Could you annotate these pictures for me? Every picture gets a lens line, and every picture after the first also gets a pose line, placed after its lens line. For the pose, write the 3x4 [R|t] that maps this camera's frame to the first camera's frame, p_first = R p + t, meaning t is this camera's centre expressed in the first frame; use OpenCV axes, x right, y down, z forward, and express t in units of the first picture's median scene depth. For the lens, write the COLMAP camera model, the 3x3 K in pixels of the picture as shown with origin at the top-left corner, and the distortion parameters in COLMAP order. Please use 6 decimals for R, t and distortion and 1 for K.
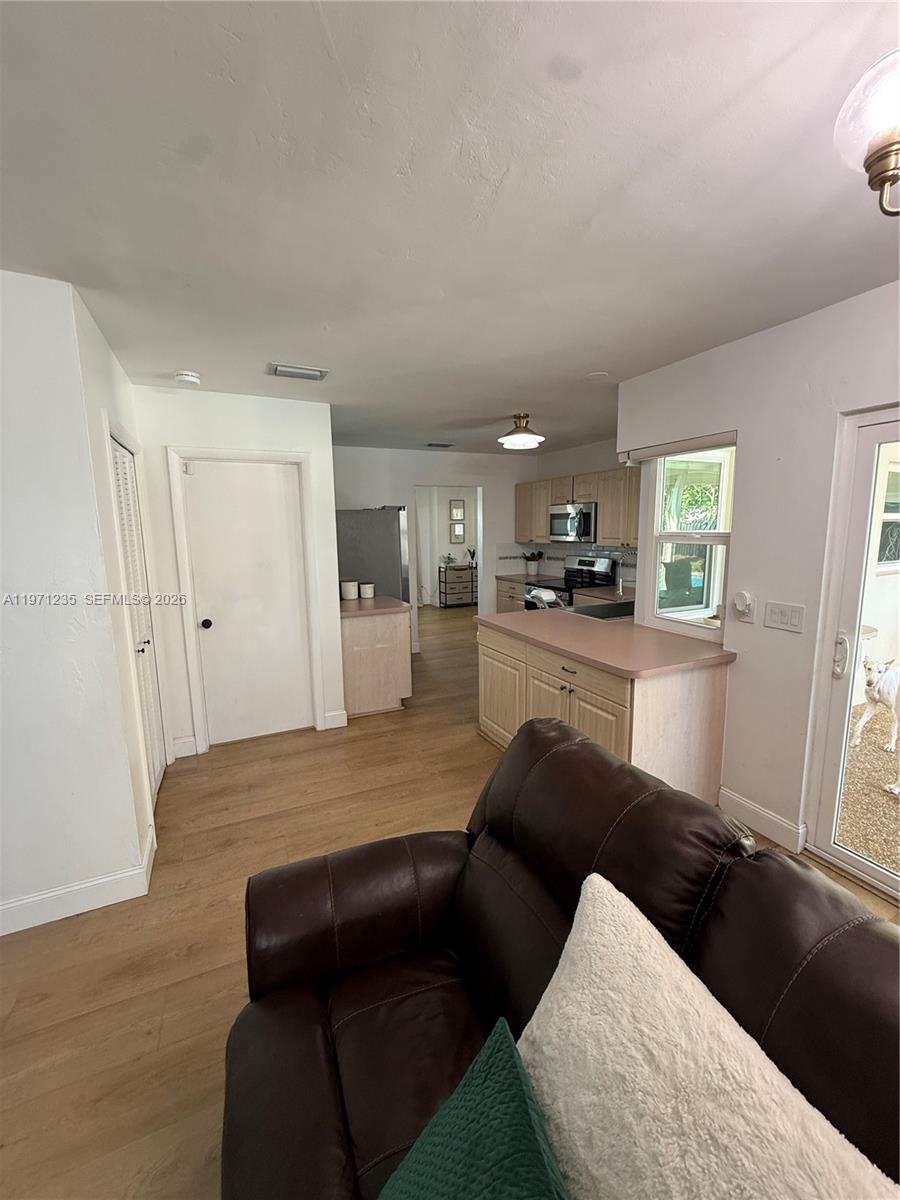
lens RADIAL K [[481.5, 0, 449.5], [0, 481.5, 596.8], [0, 0, 1]] dist [-0.000048, -0.000302]
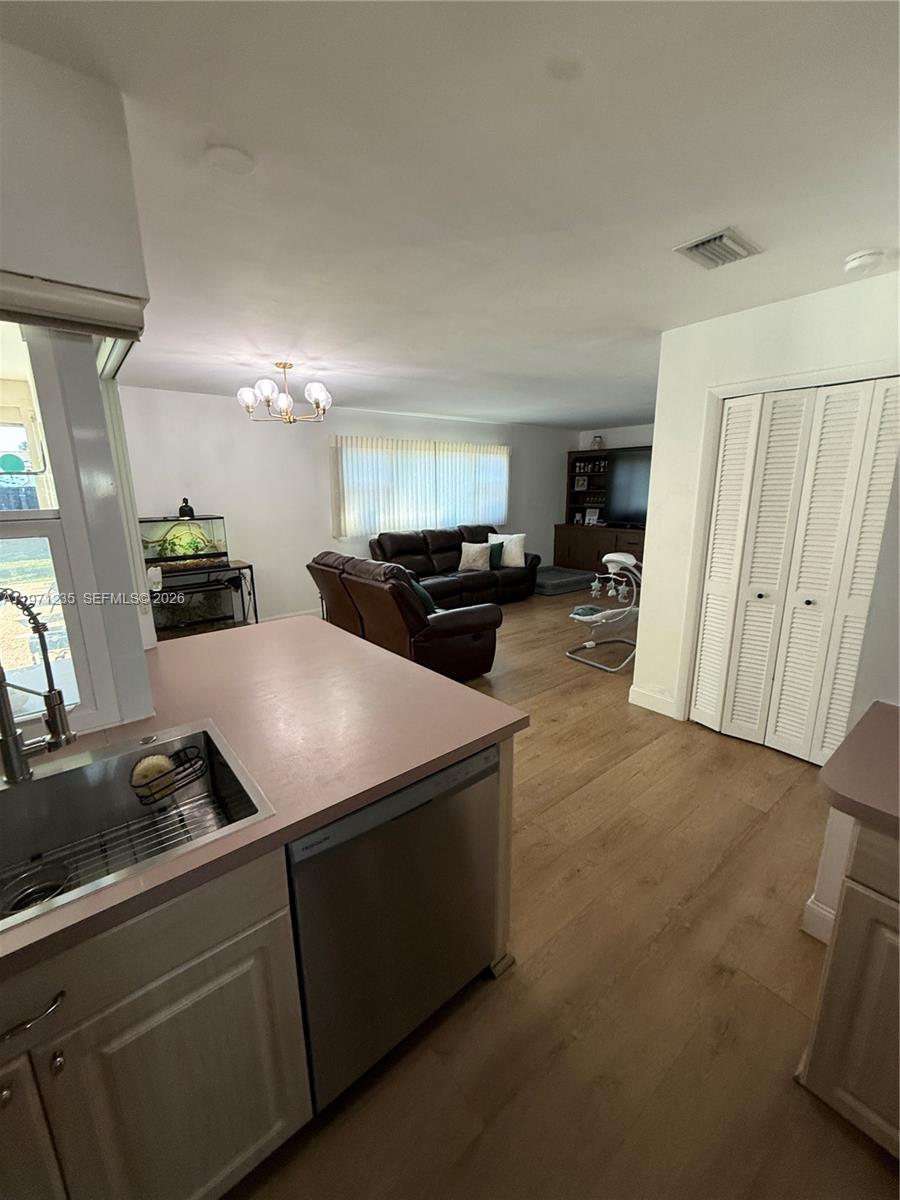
lens RADIAL K [[481.5, 0, 448.7], [0, 481.5, 597.3], [0, 0, 1]] dist [-0.000048, -0.000302]
pose [[-0.969447, 0.079549, -0.232044, 0.215679], [-0.012336, 0.928951, 0.369997, -0.213083], [0.244991, 0.361555, -0.899587, 1.421645]]
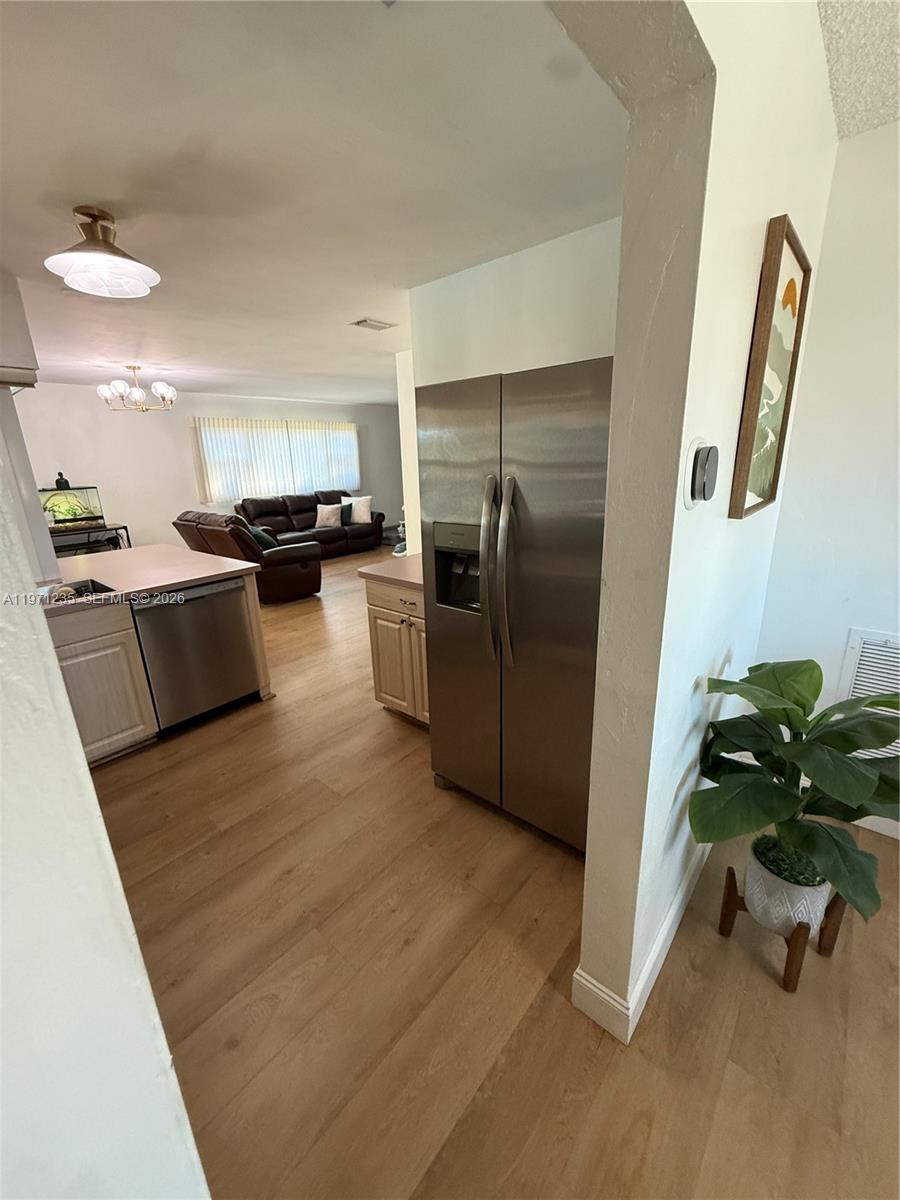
lens RADIAL K [[481.5, 0, 453.5], [0, 481.5, 599.9], [0, 0, 1]] dist [-0.000048, -0.000302]
pose [[-0.906256, 0.160188, -0.391203, 0.083510], [-0.021499, 0.906760, 0.421100, -0.293182], [0.422182, 0.390035, -0.818313, 2.047237]]
